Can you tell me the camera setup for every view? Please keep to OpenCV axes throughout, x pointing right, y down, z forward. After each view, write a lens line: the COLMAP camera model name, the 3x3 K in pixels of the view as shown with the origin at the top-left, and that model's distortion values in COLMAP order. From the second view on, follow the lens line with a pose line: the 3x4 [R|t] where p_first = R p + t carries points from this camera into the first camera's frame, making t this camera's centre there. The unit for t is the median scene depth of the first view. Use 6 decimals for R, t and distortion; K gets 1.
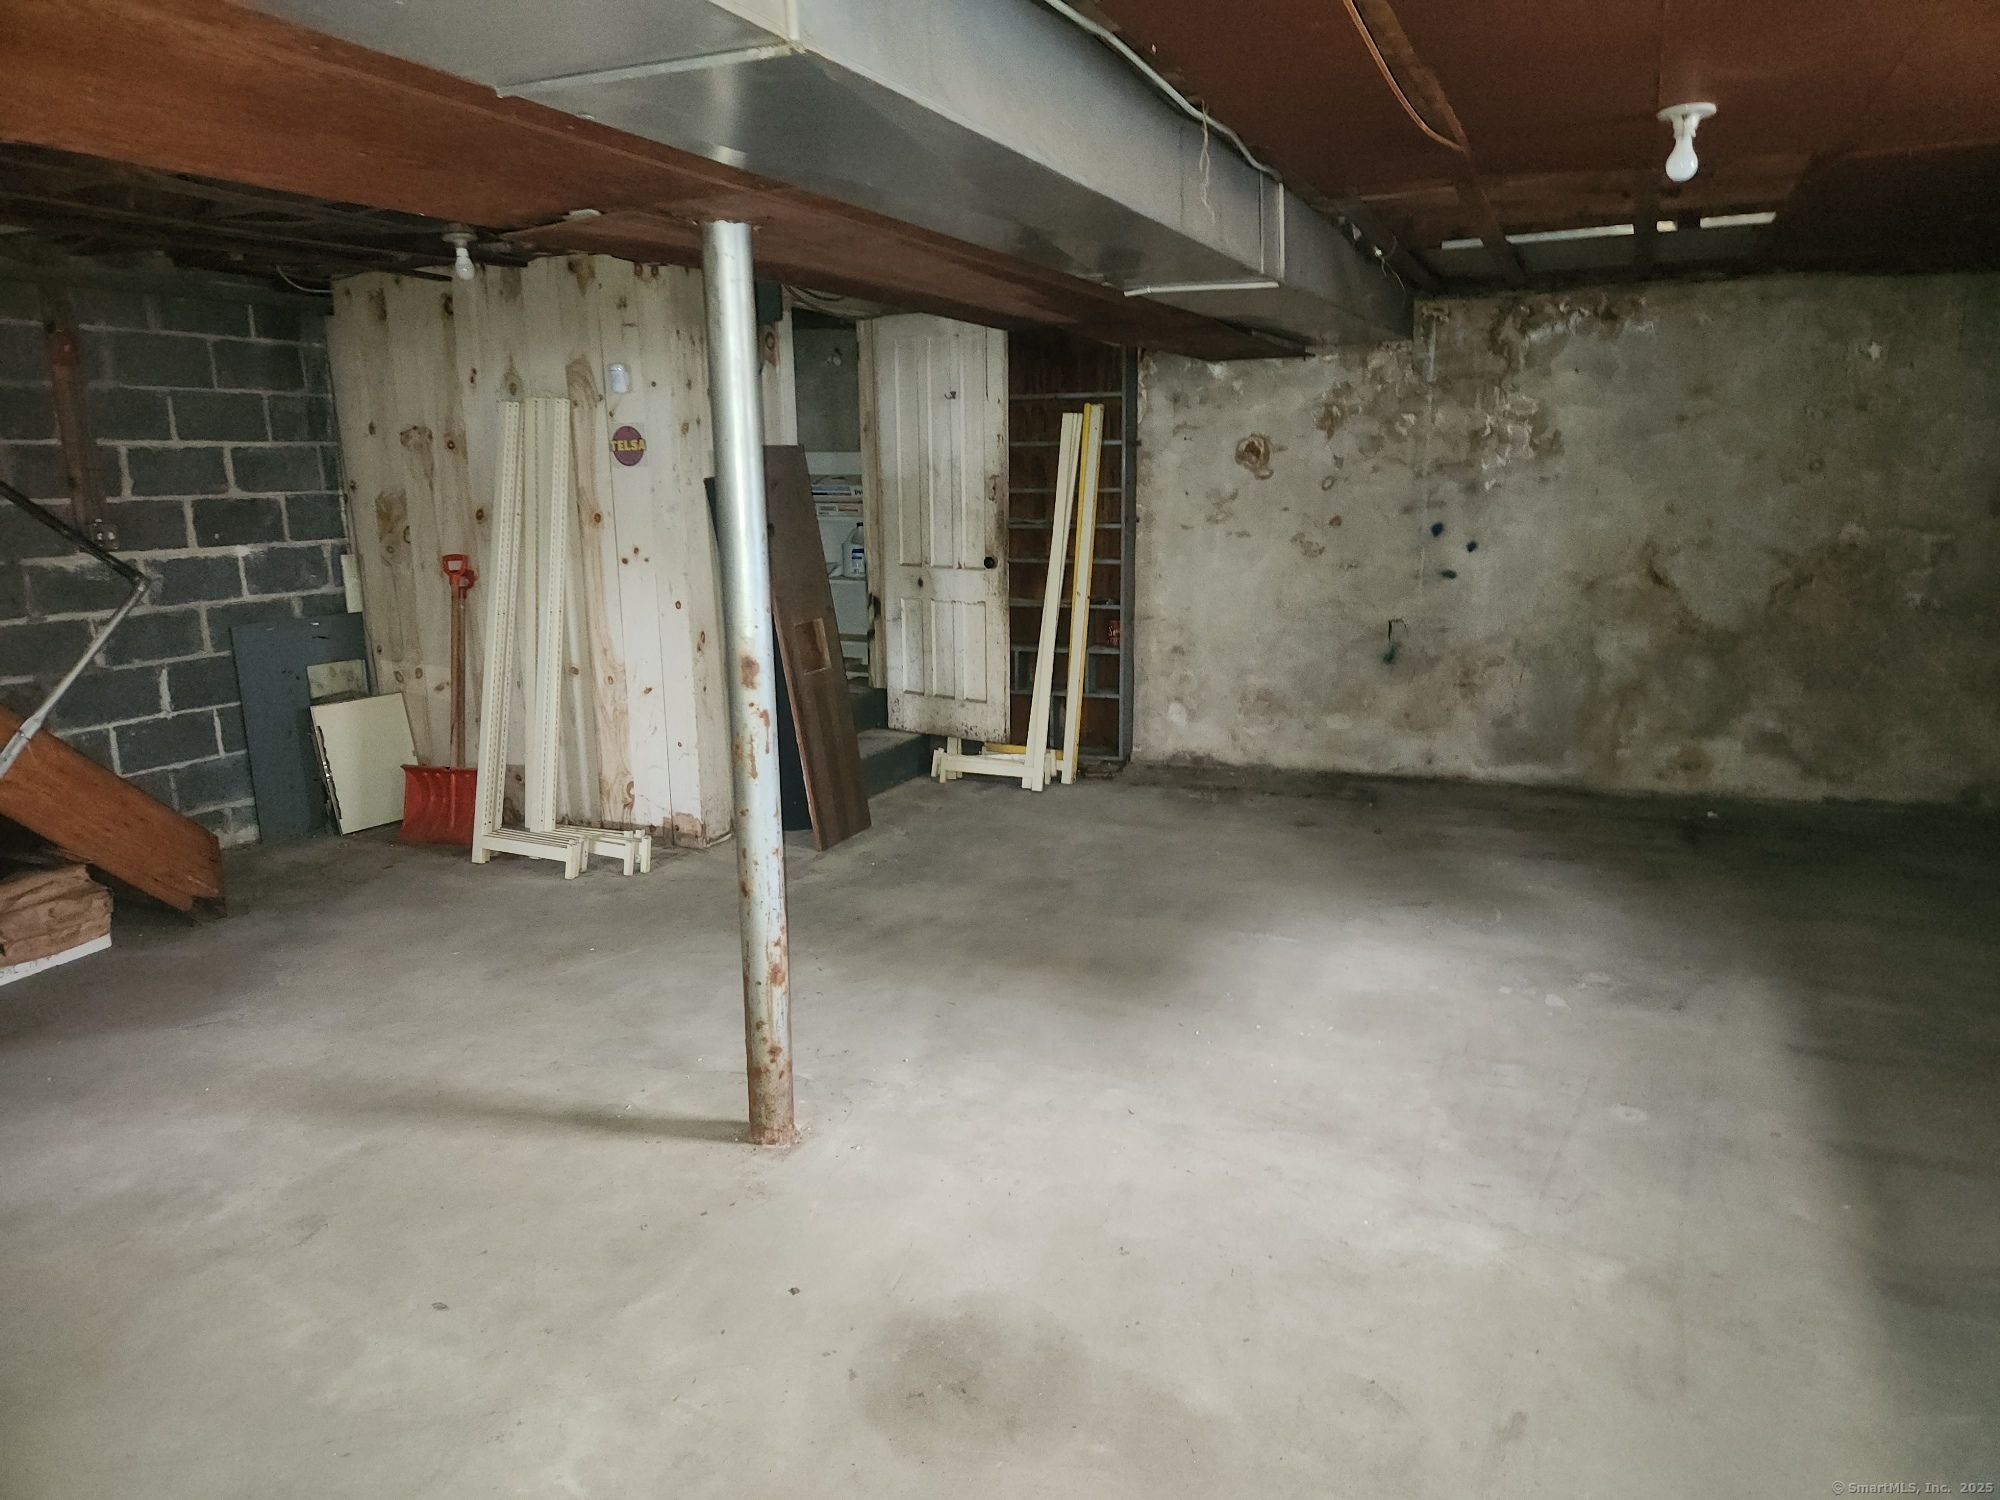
lens RADIAL K [[1317.2, 0, 982.9], [0, 1317.2, 761.1], [0, 0, 1]] dist [0.053847, -0.045168]
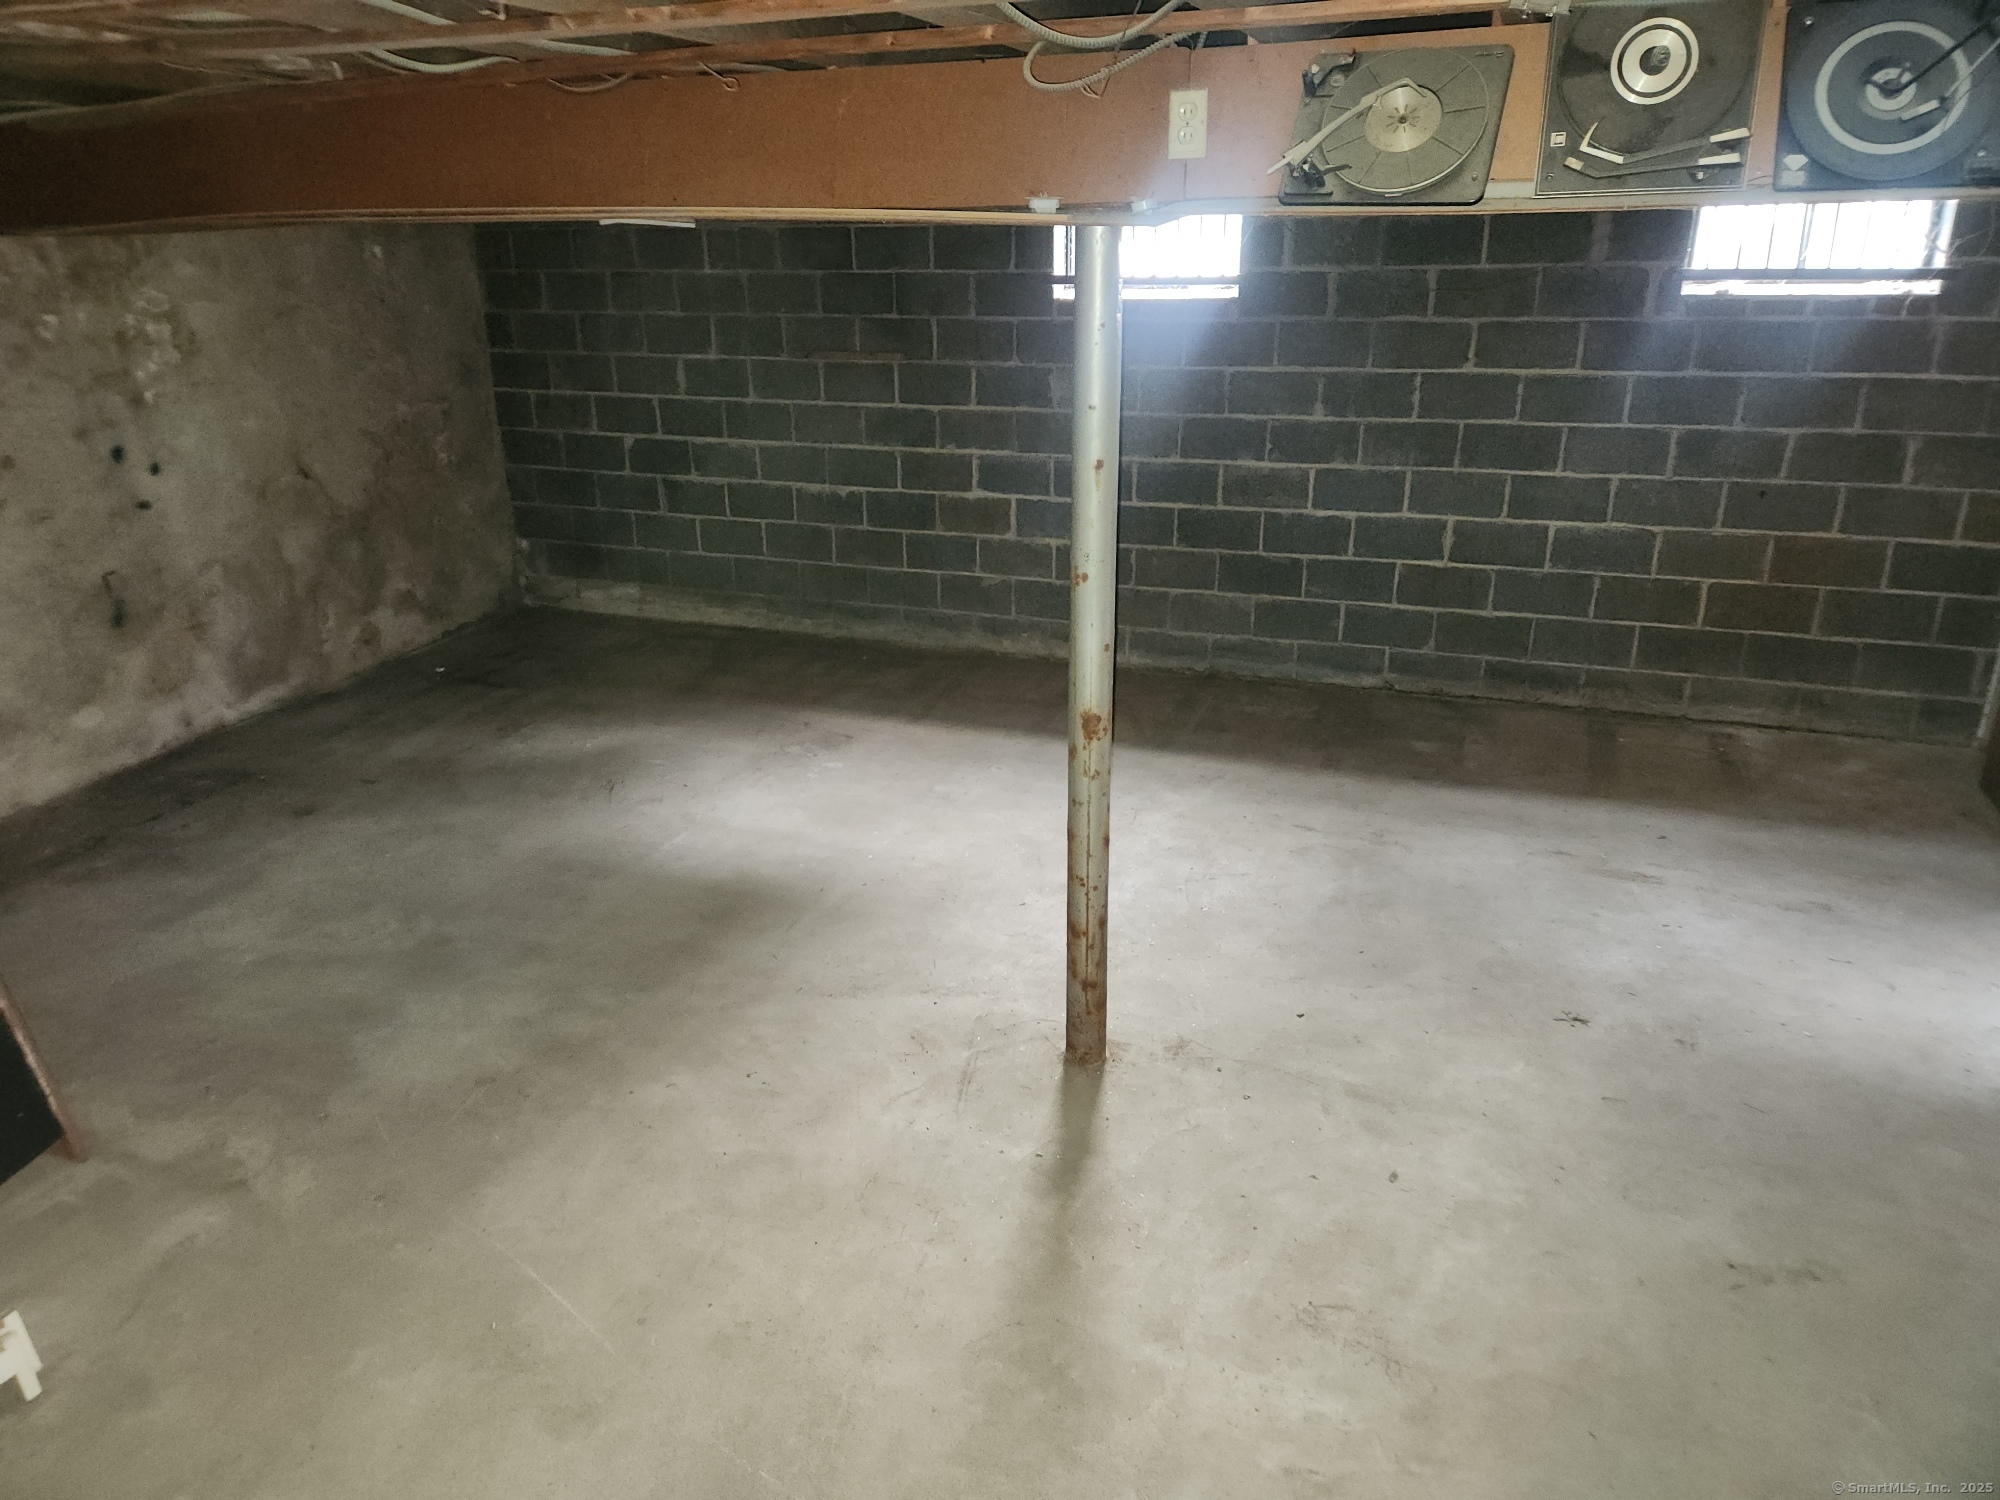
lens RADIAL K [[1366.8, 0, 1008.3], [0, 1366.8, 738.4], [0, 0, 1]] dist [0.089200, -0.092656]
pose [[-0.089546, -0.325959, 0.941133, -0.596791], [0.230189, 0.912573, 0.337969, -0.185163], [-0.969017, 0.246903, -0.006685, 0.530858]]
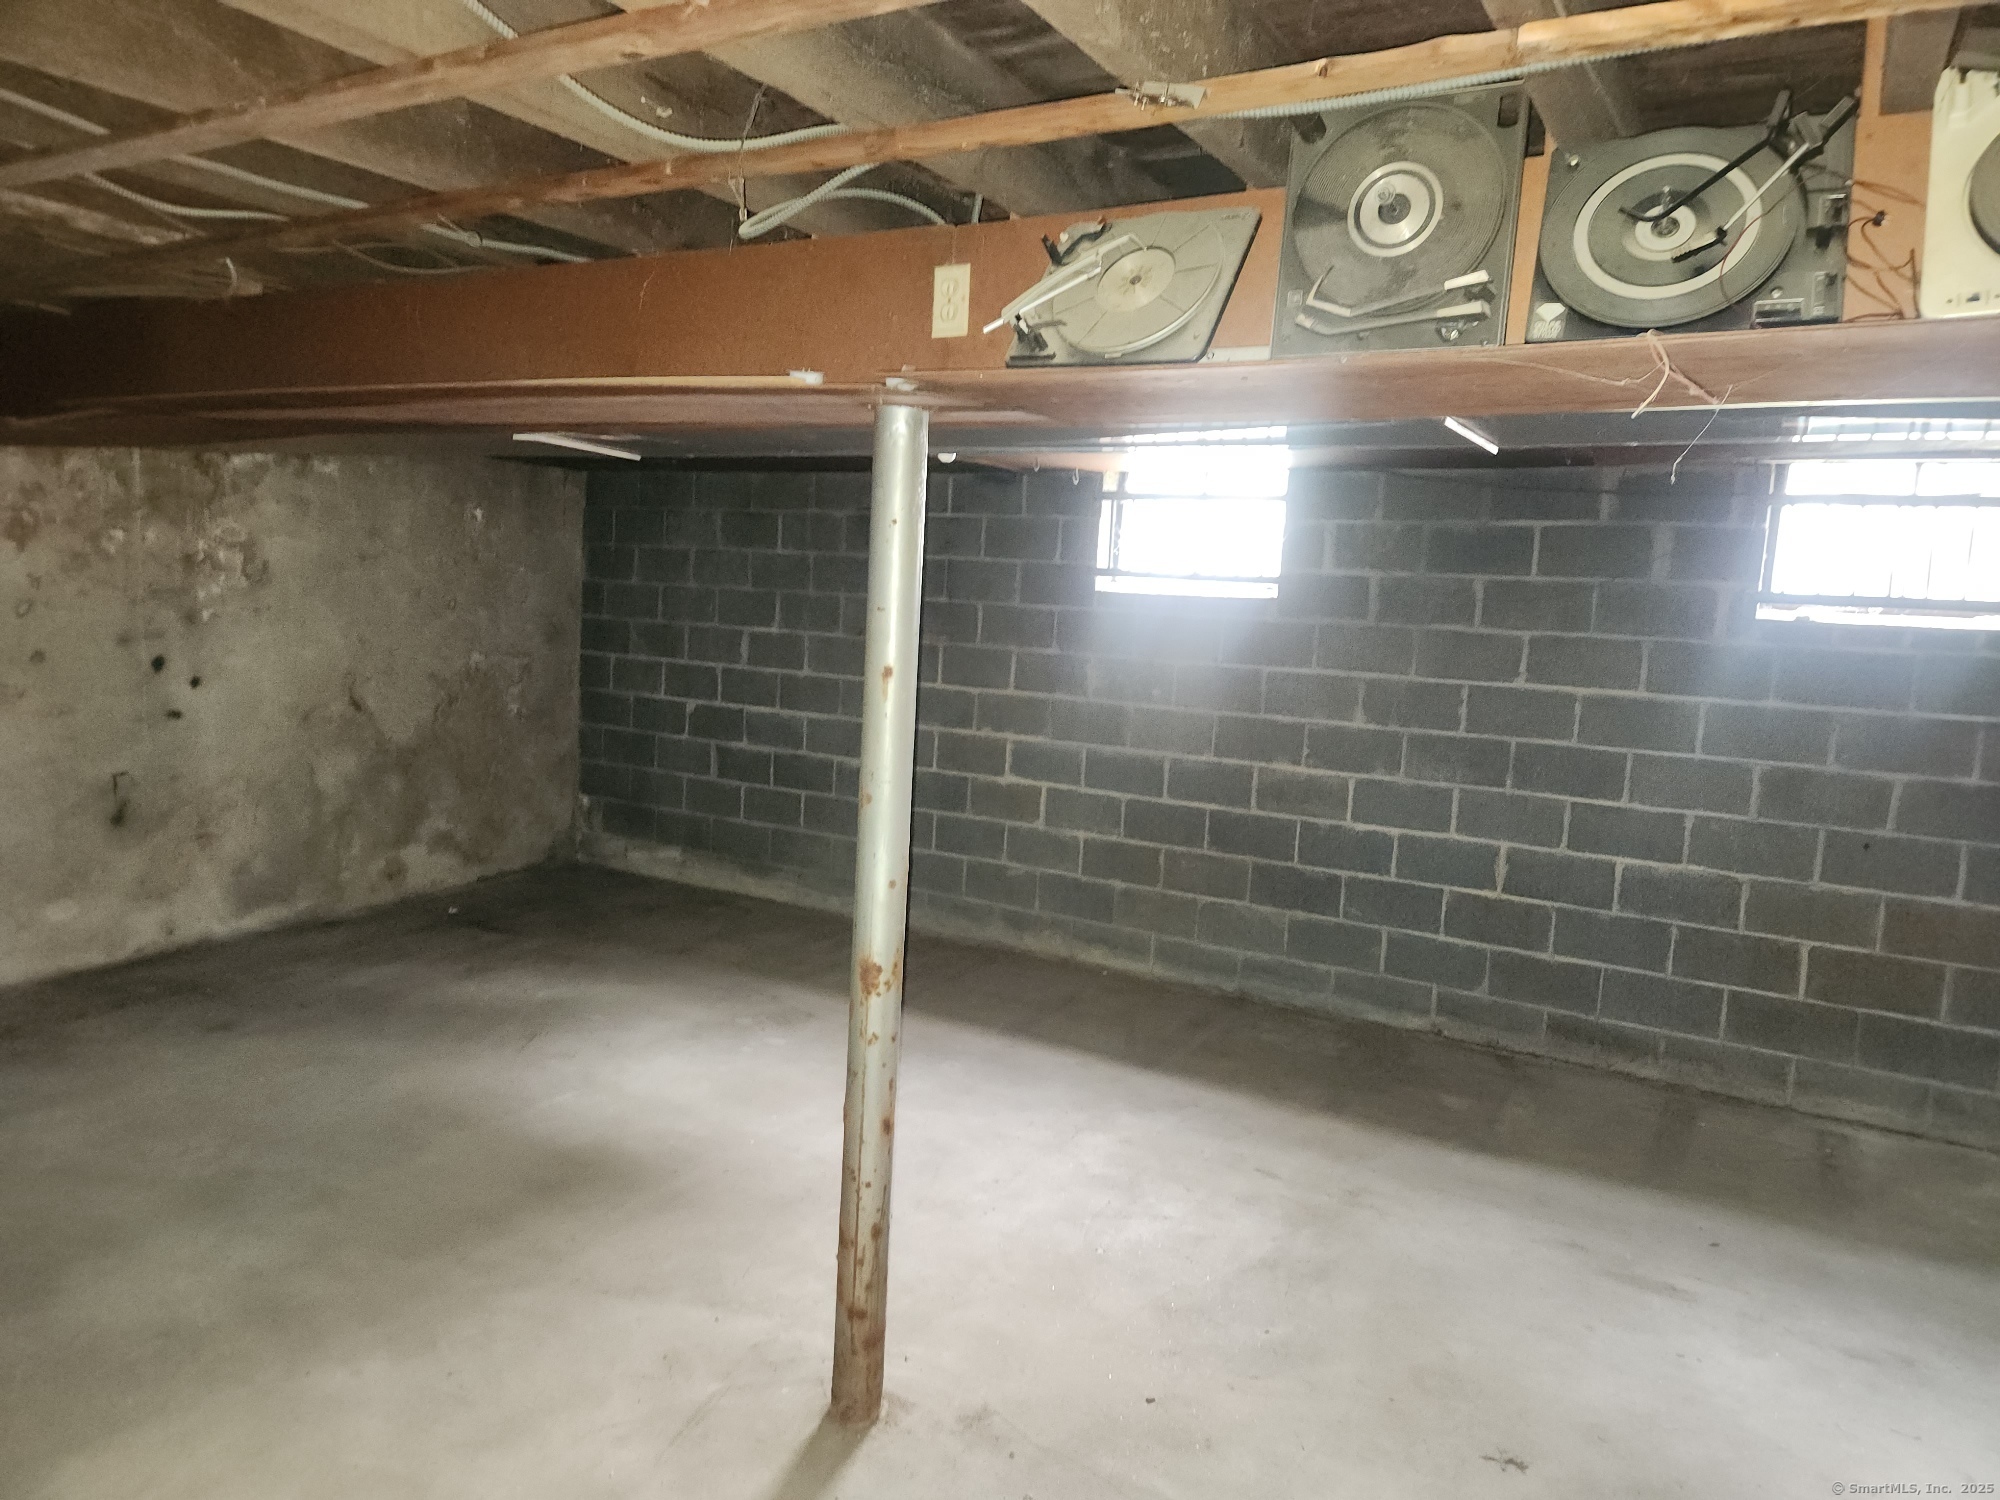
lens RADIAL K [[1366.8, 0, 1008.3], [0, 1366.8, 738.4], [0, 0, 1]] dist [0.089200, -0.092656]
pose [[0.073924, -0.089265, 0.993261, -0.535821], [0.167047, 0.983022, 0.075912, -0.107101], [-0.983174, 0.160310, 0.087580, 0.399124]]
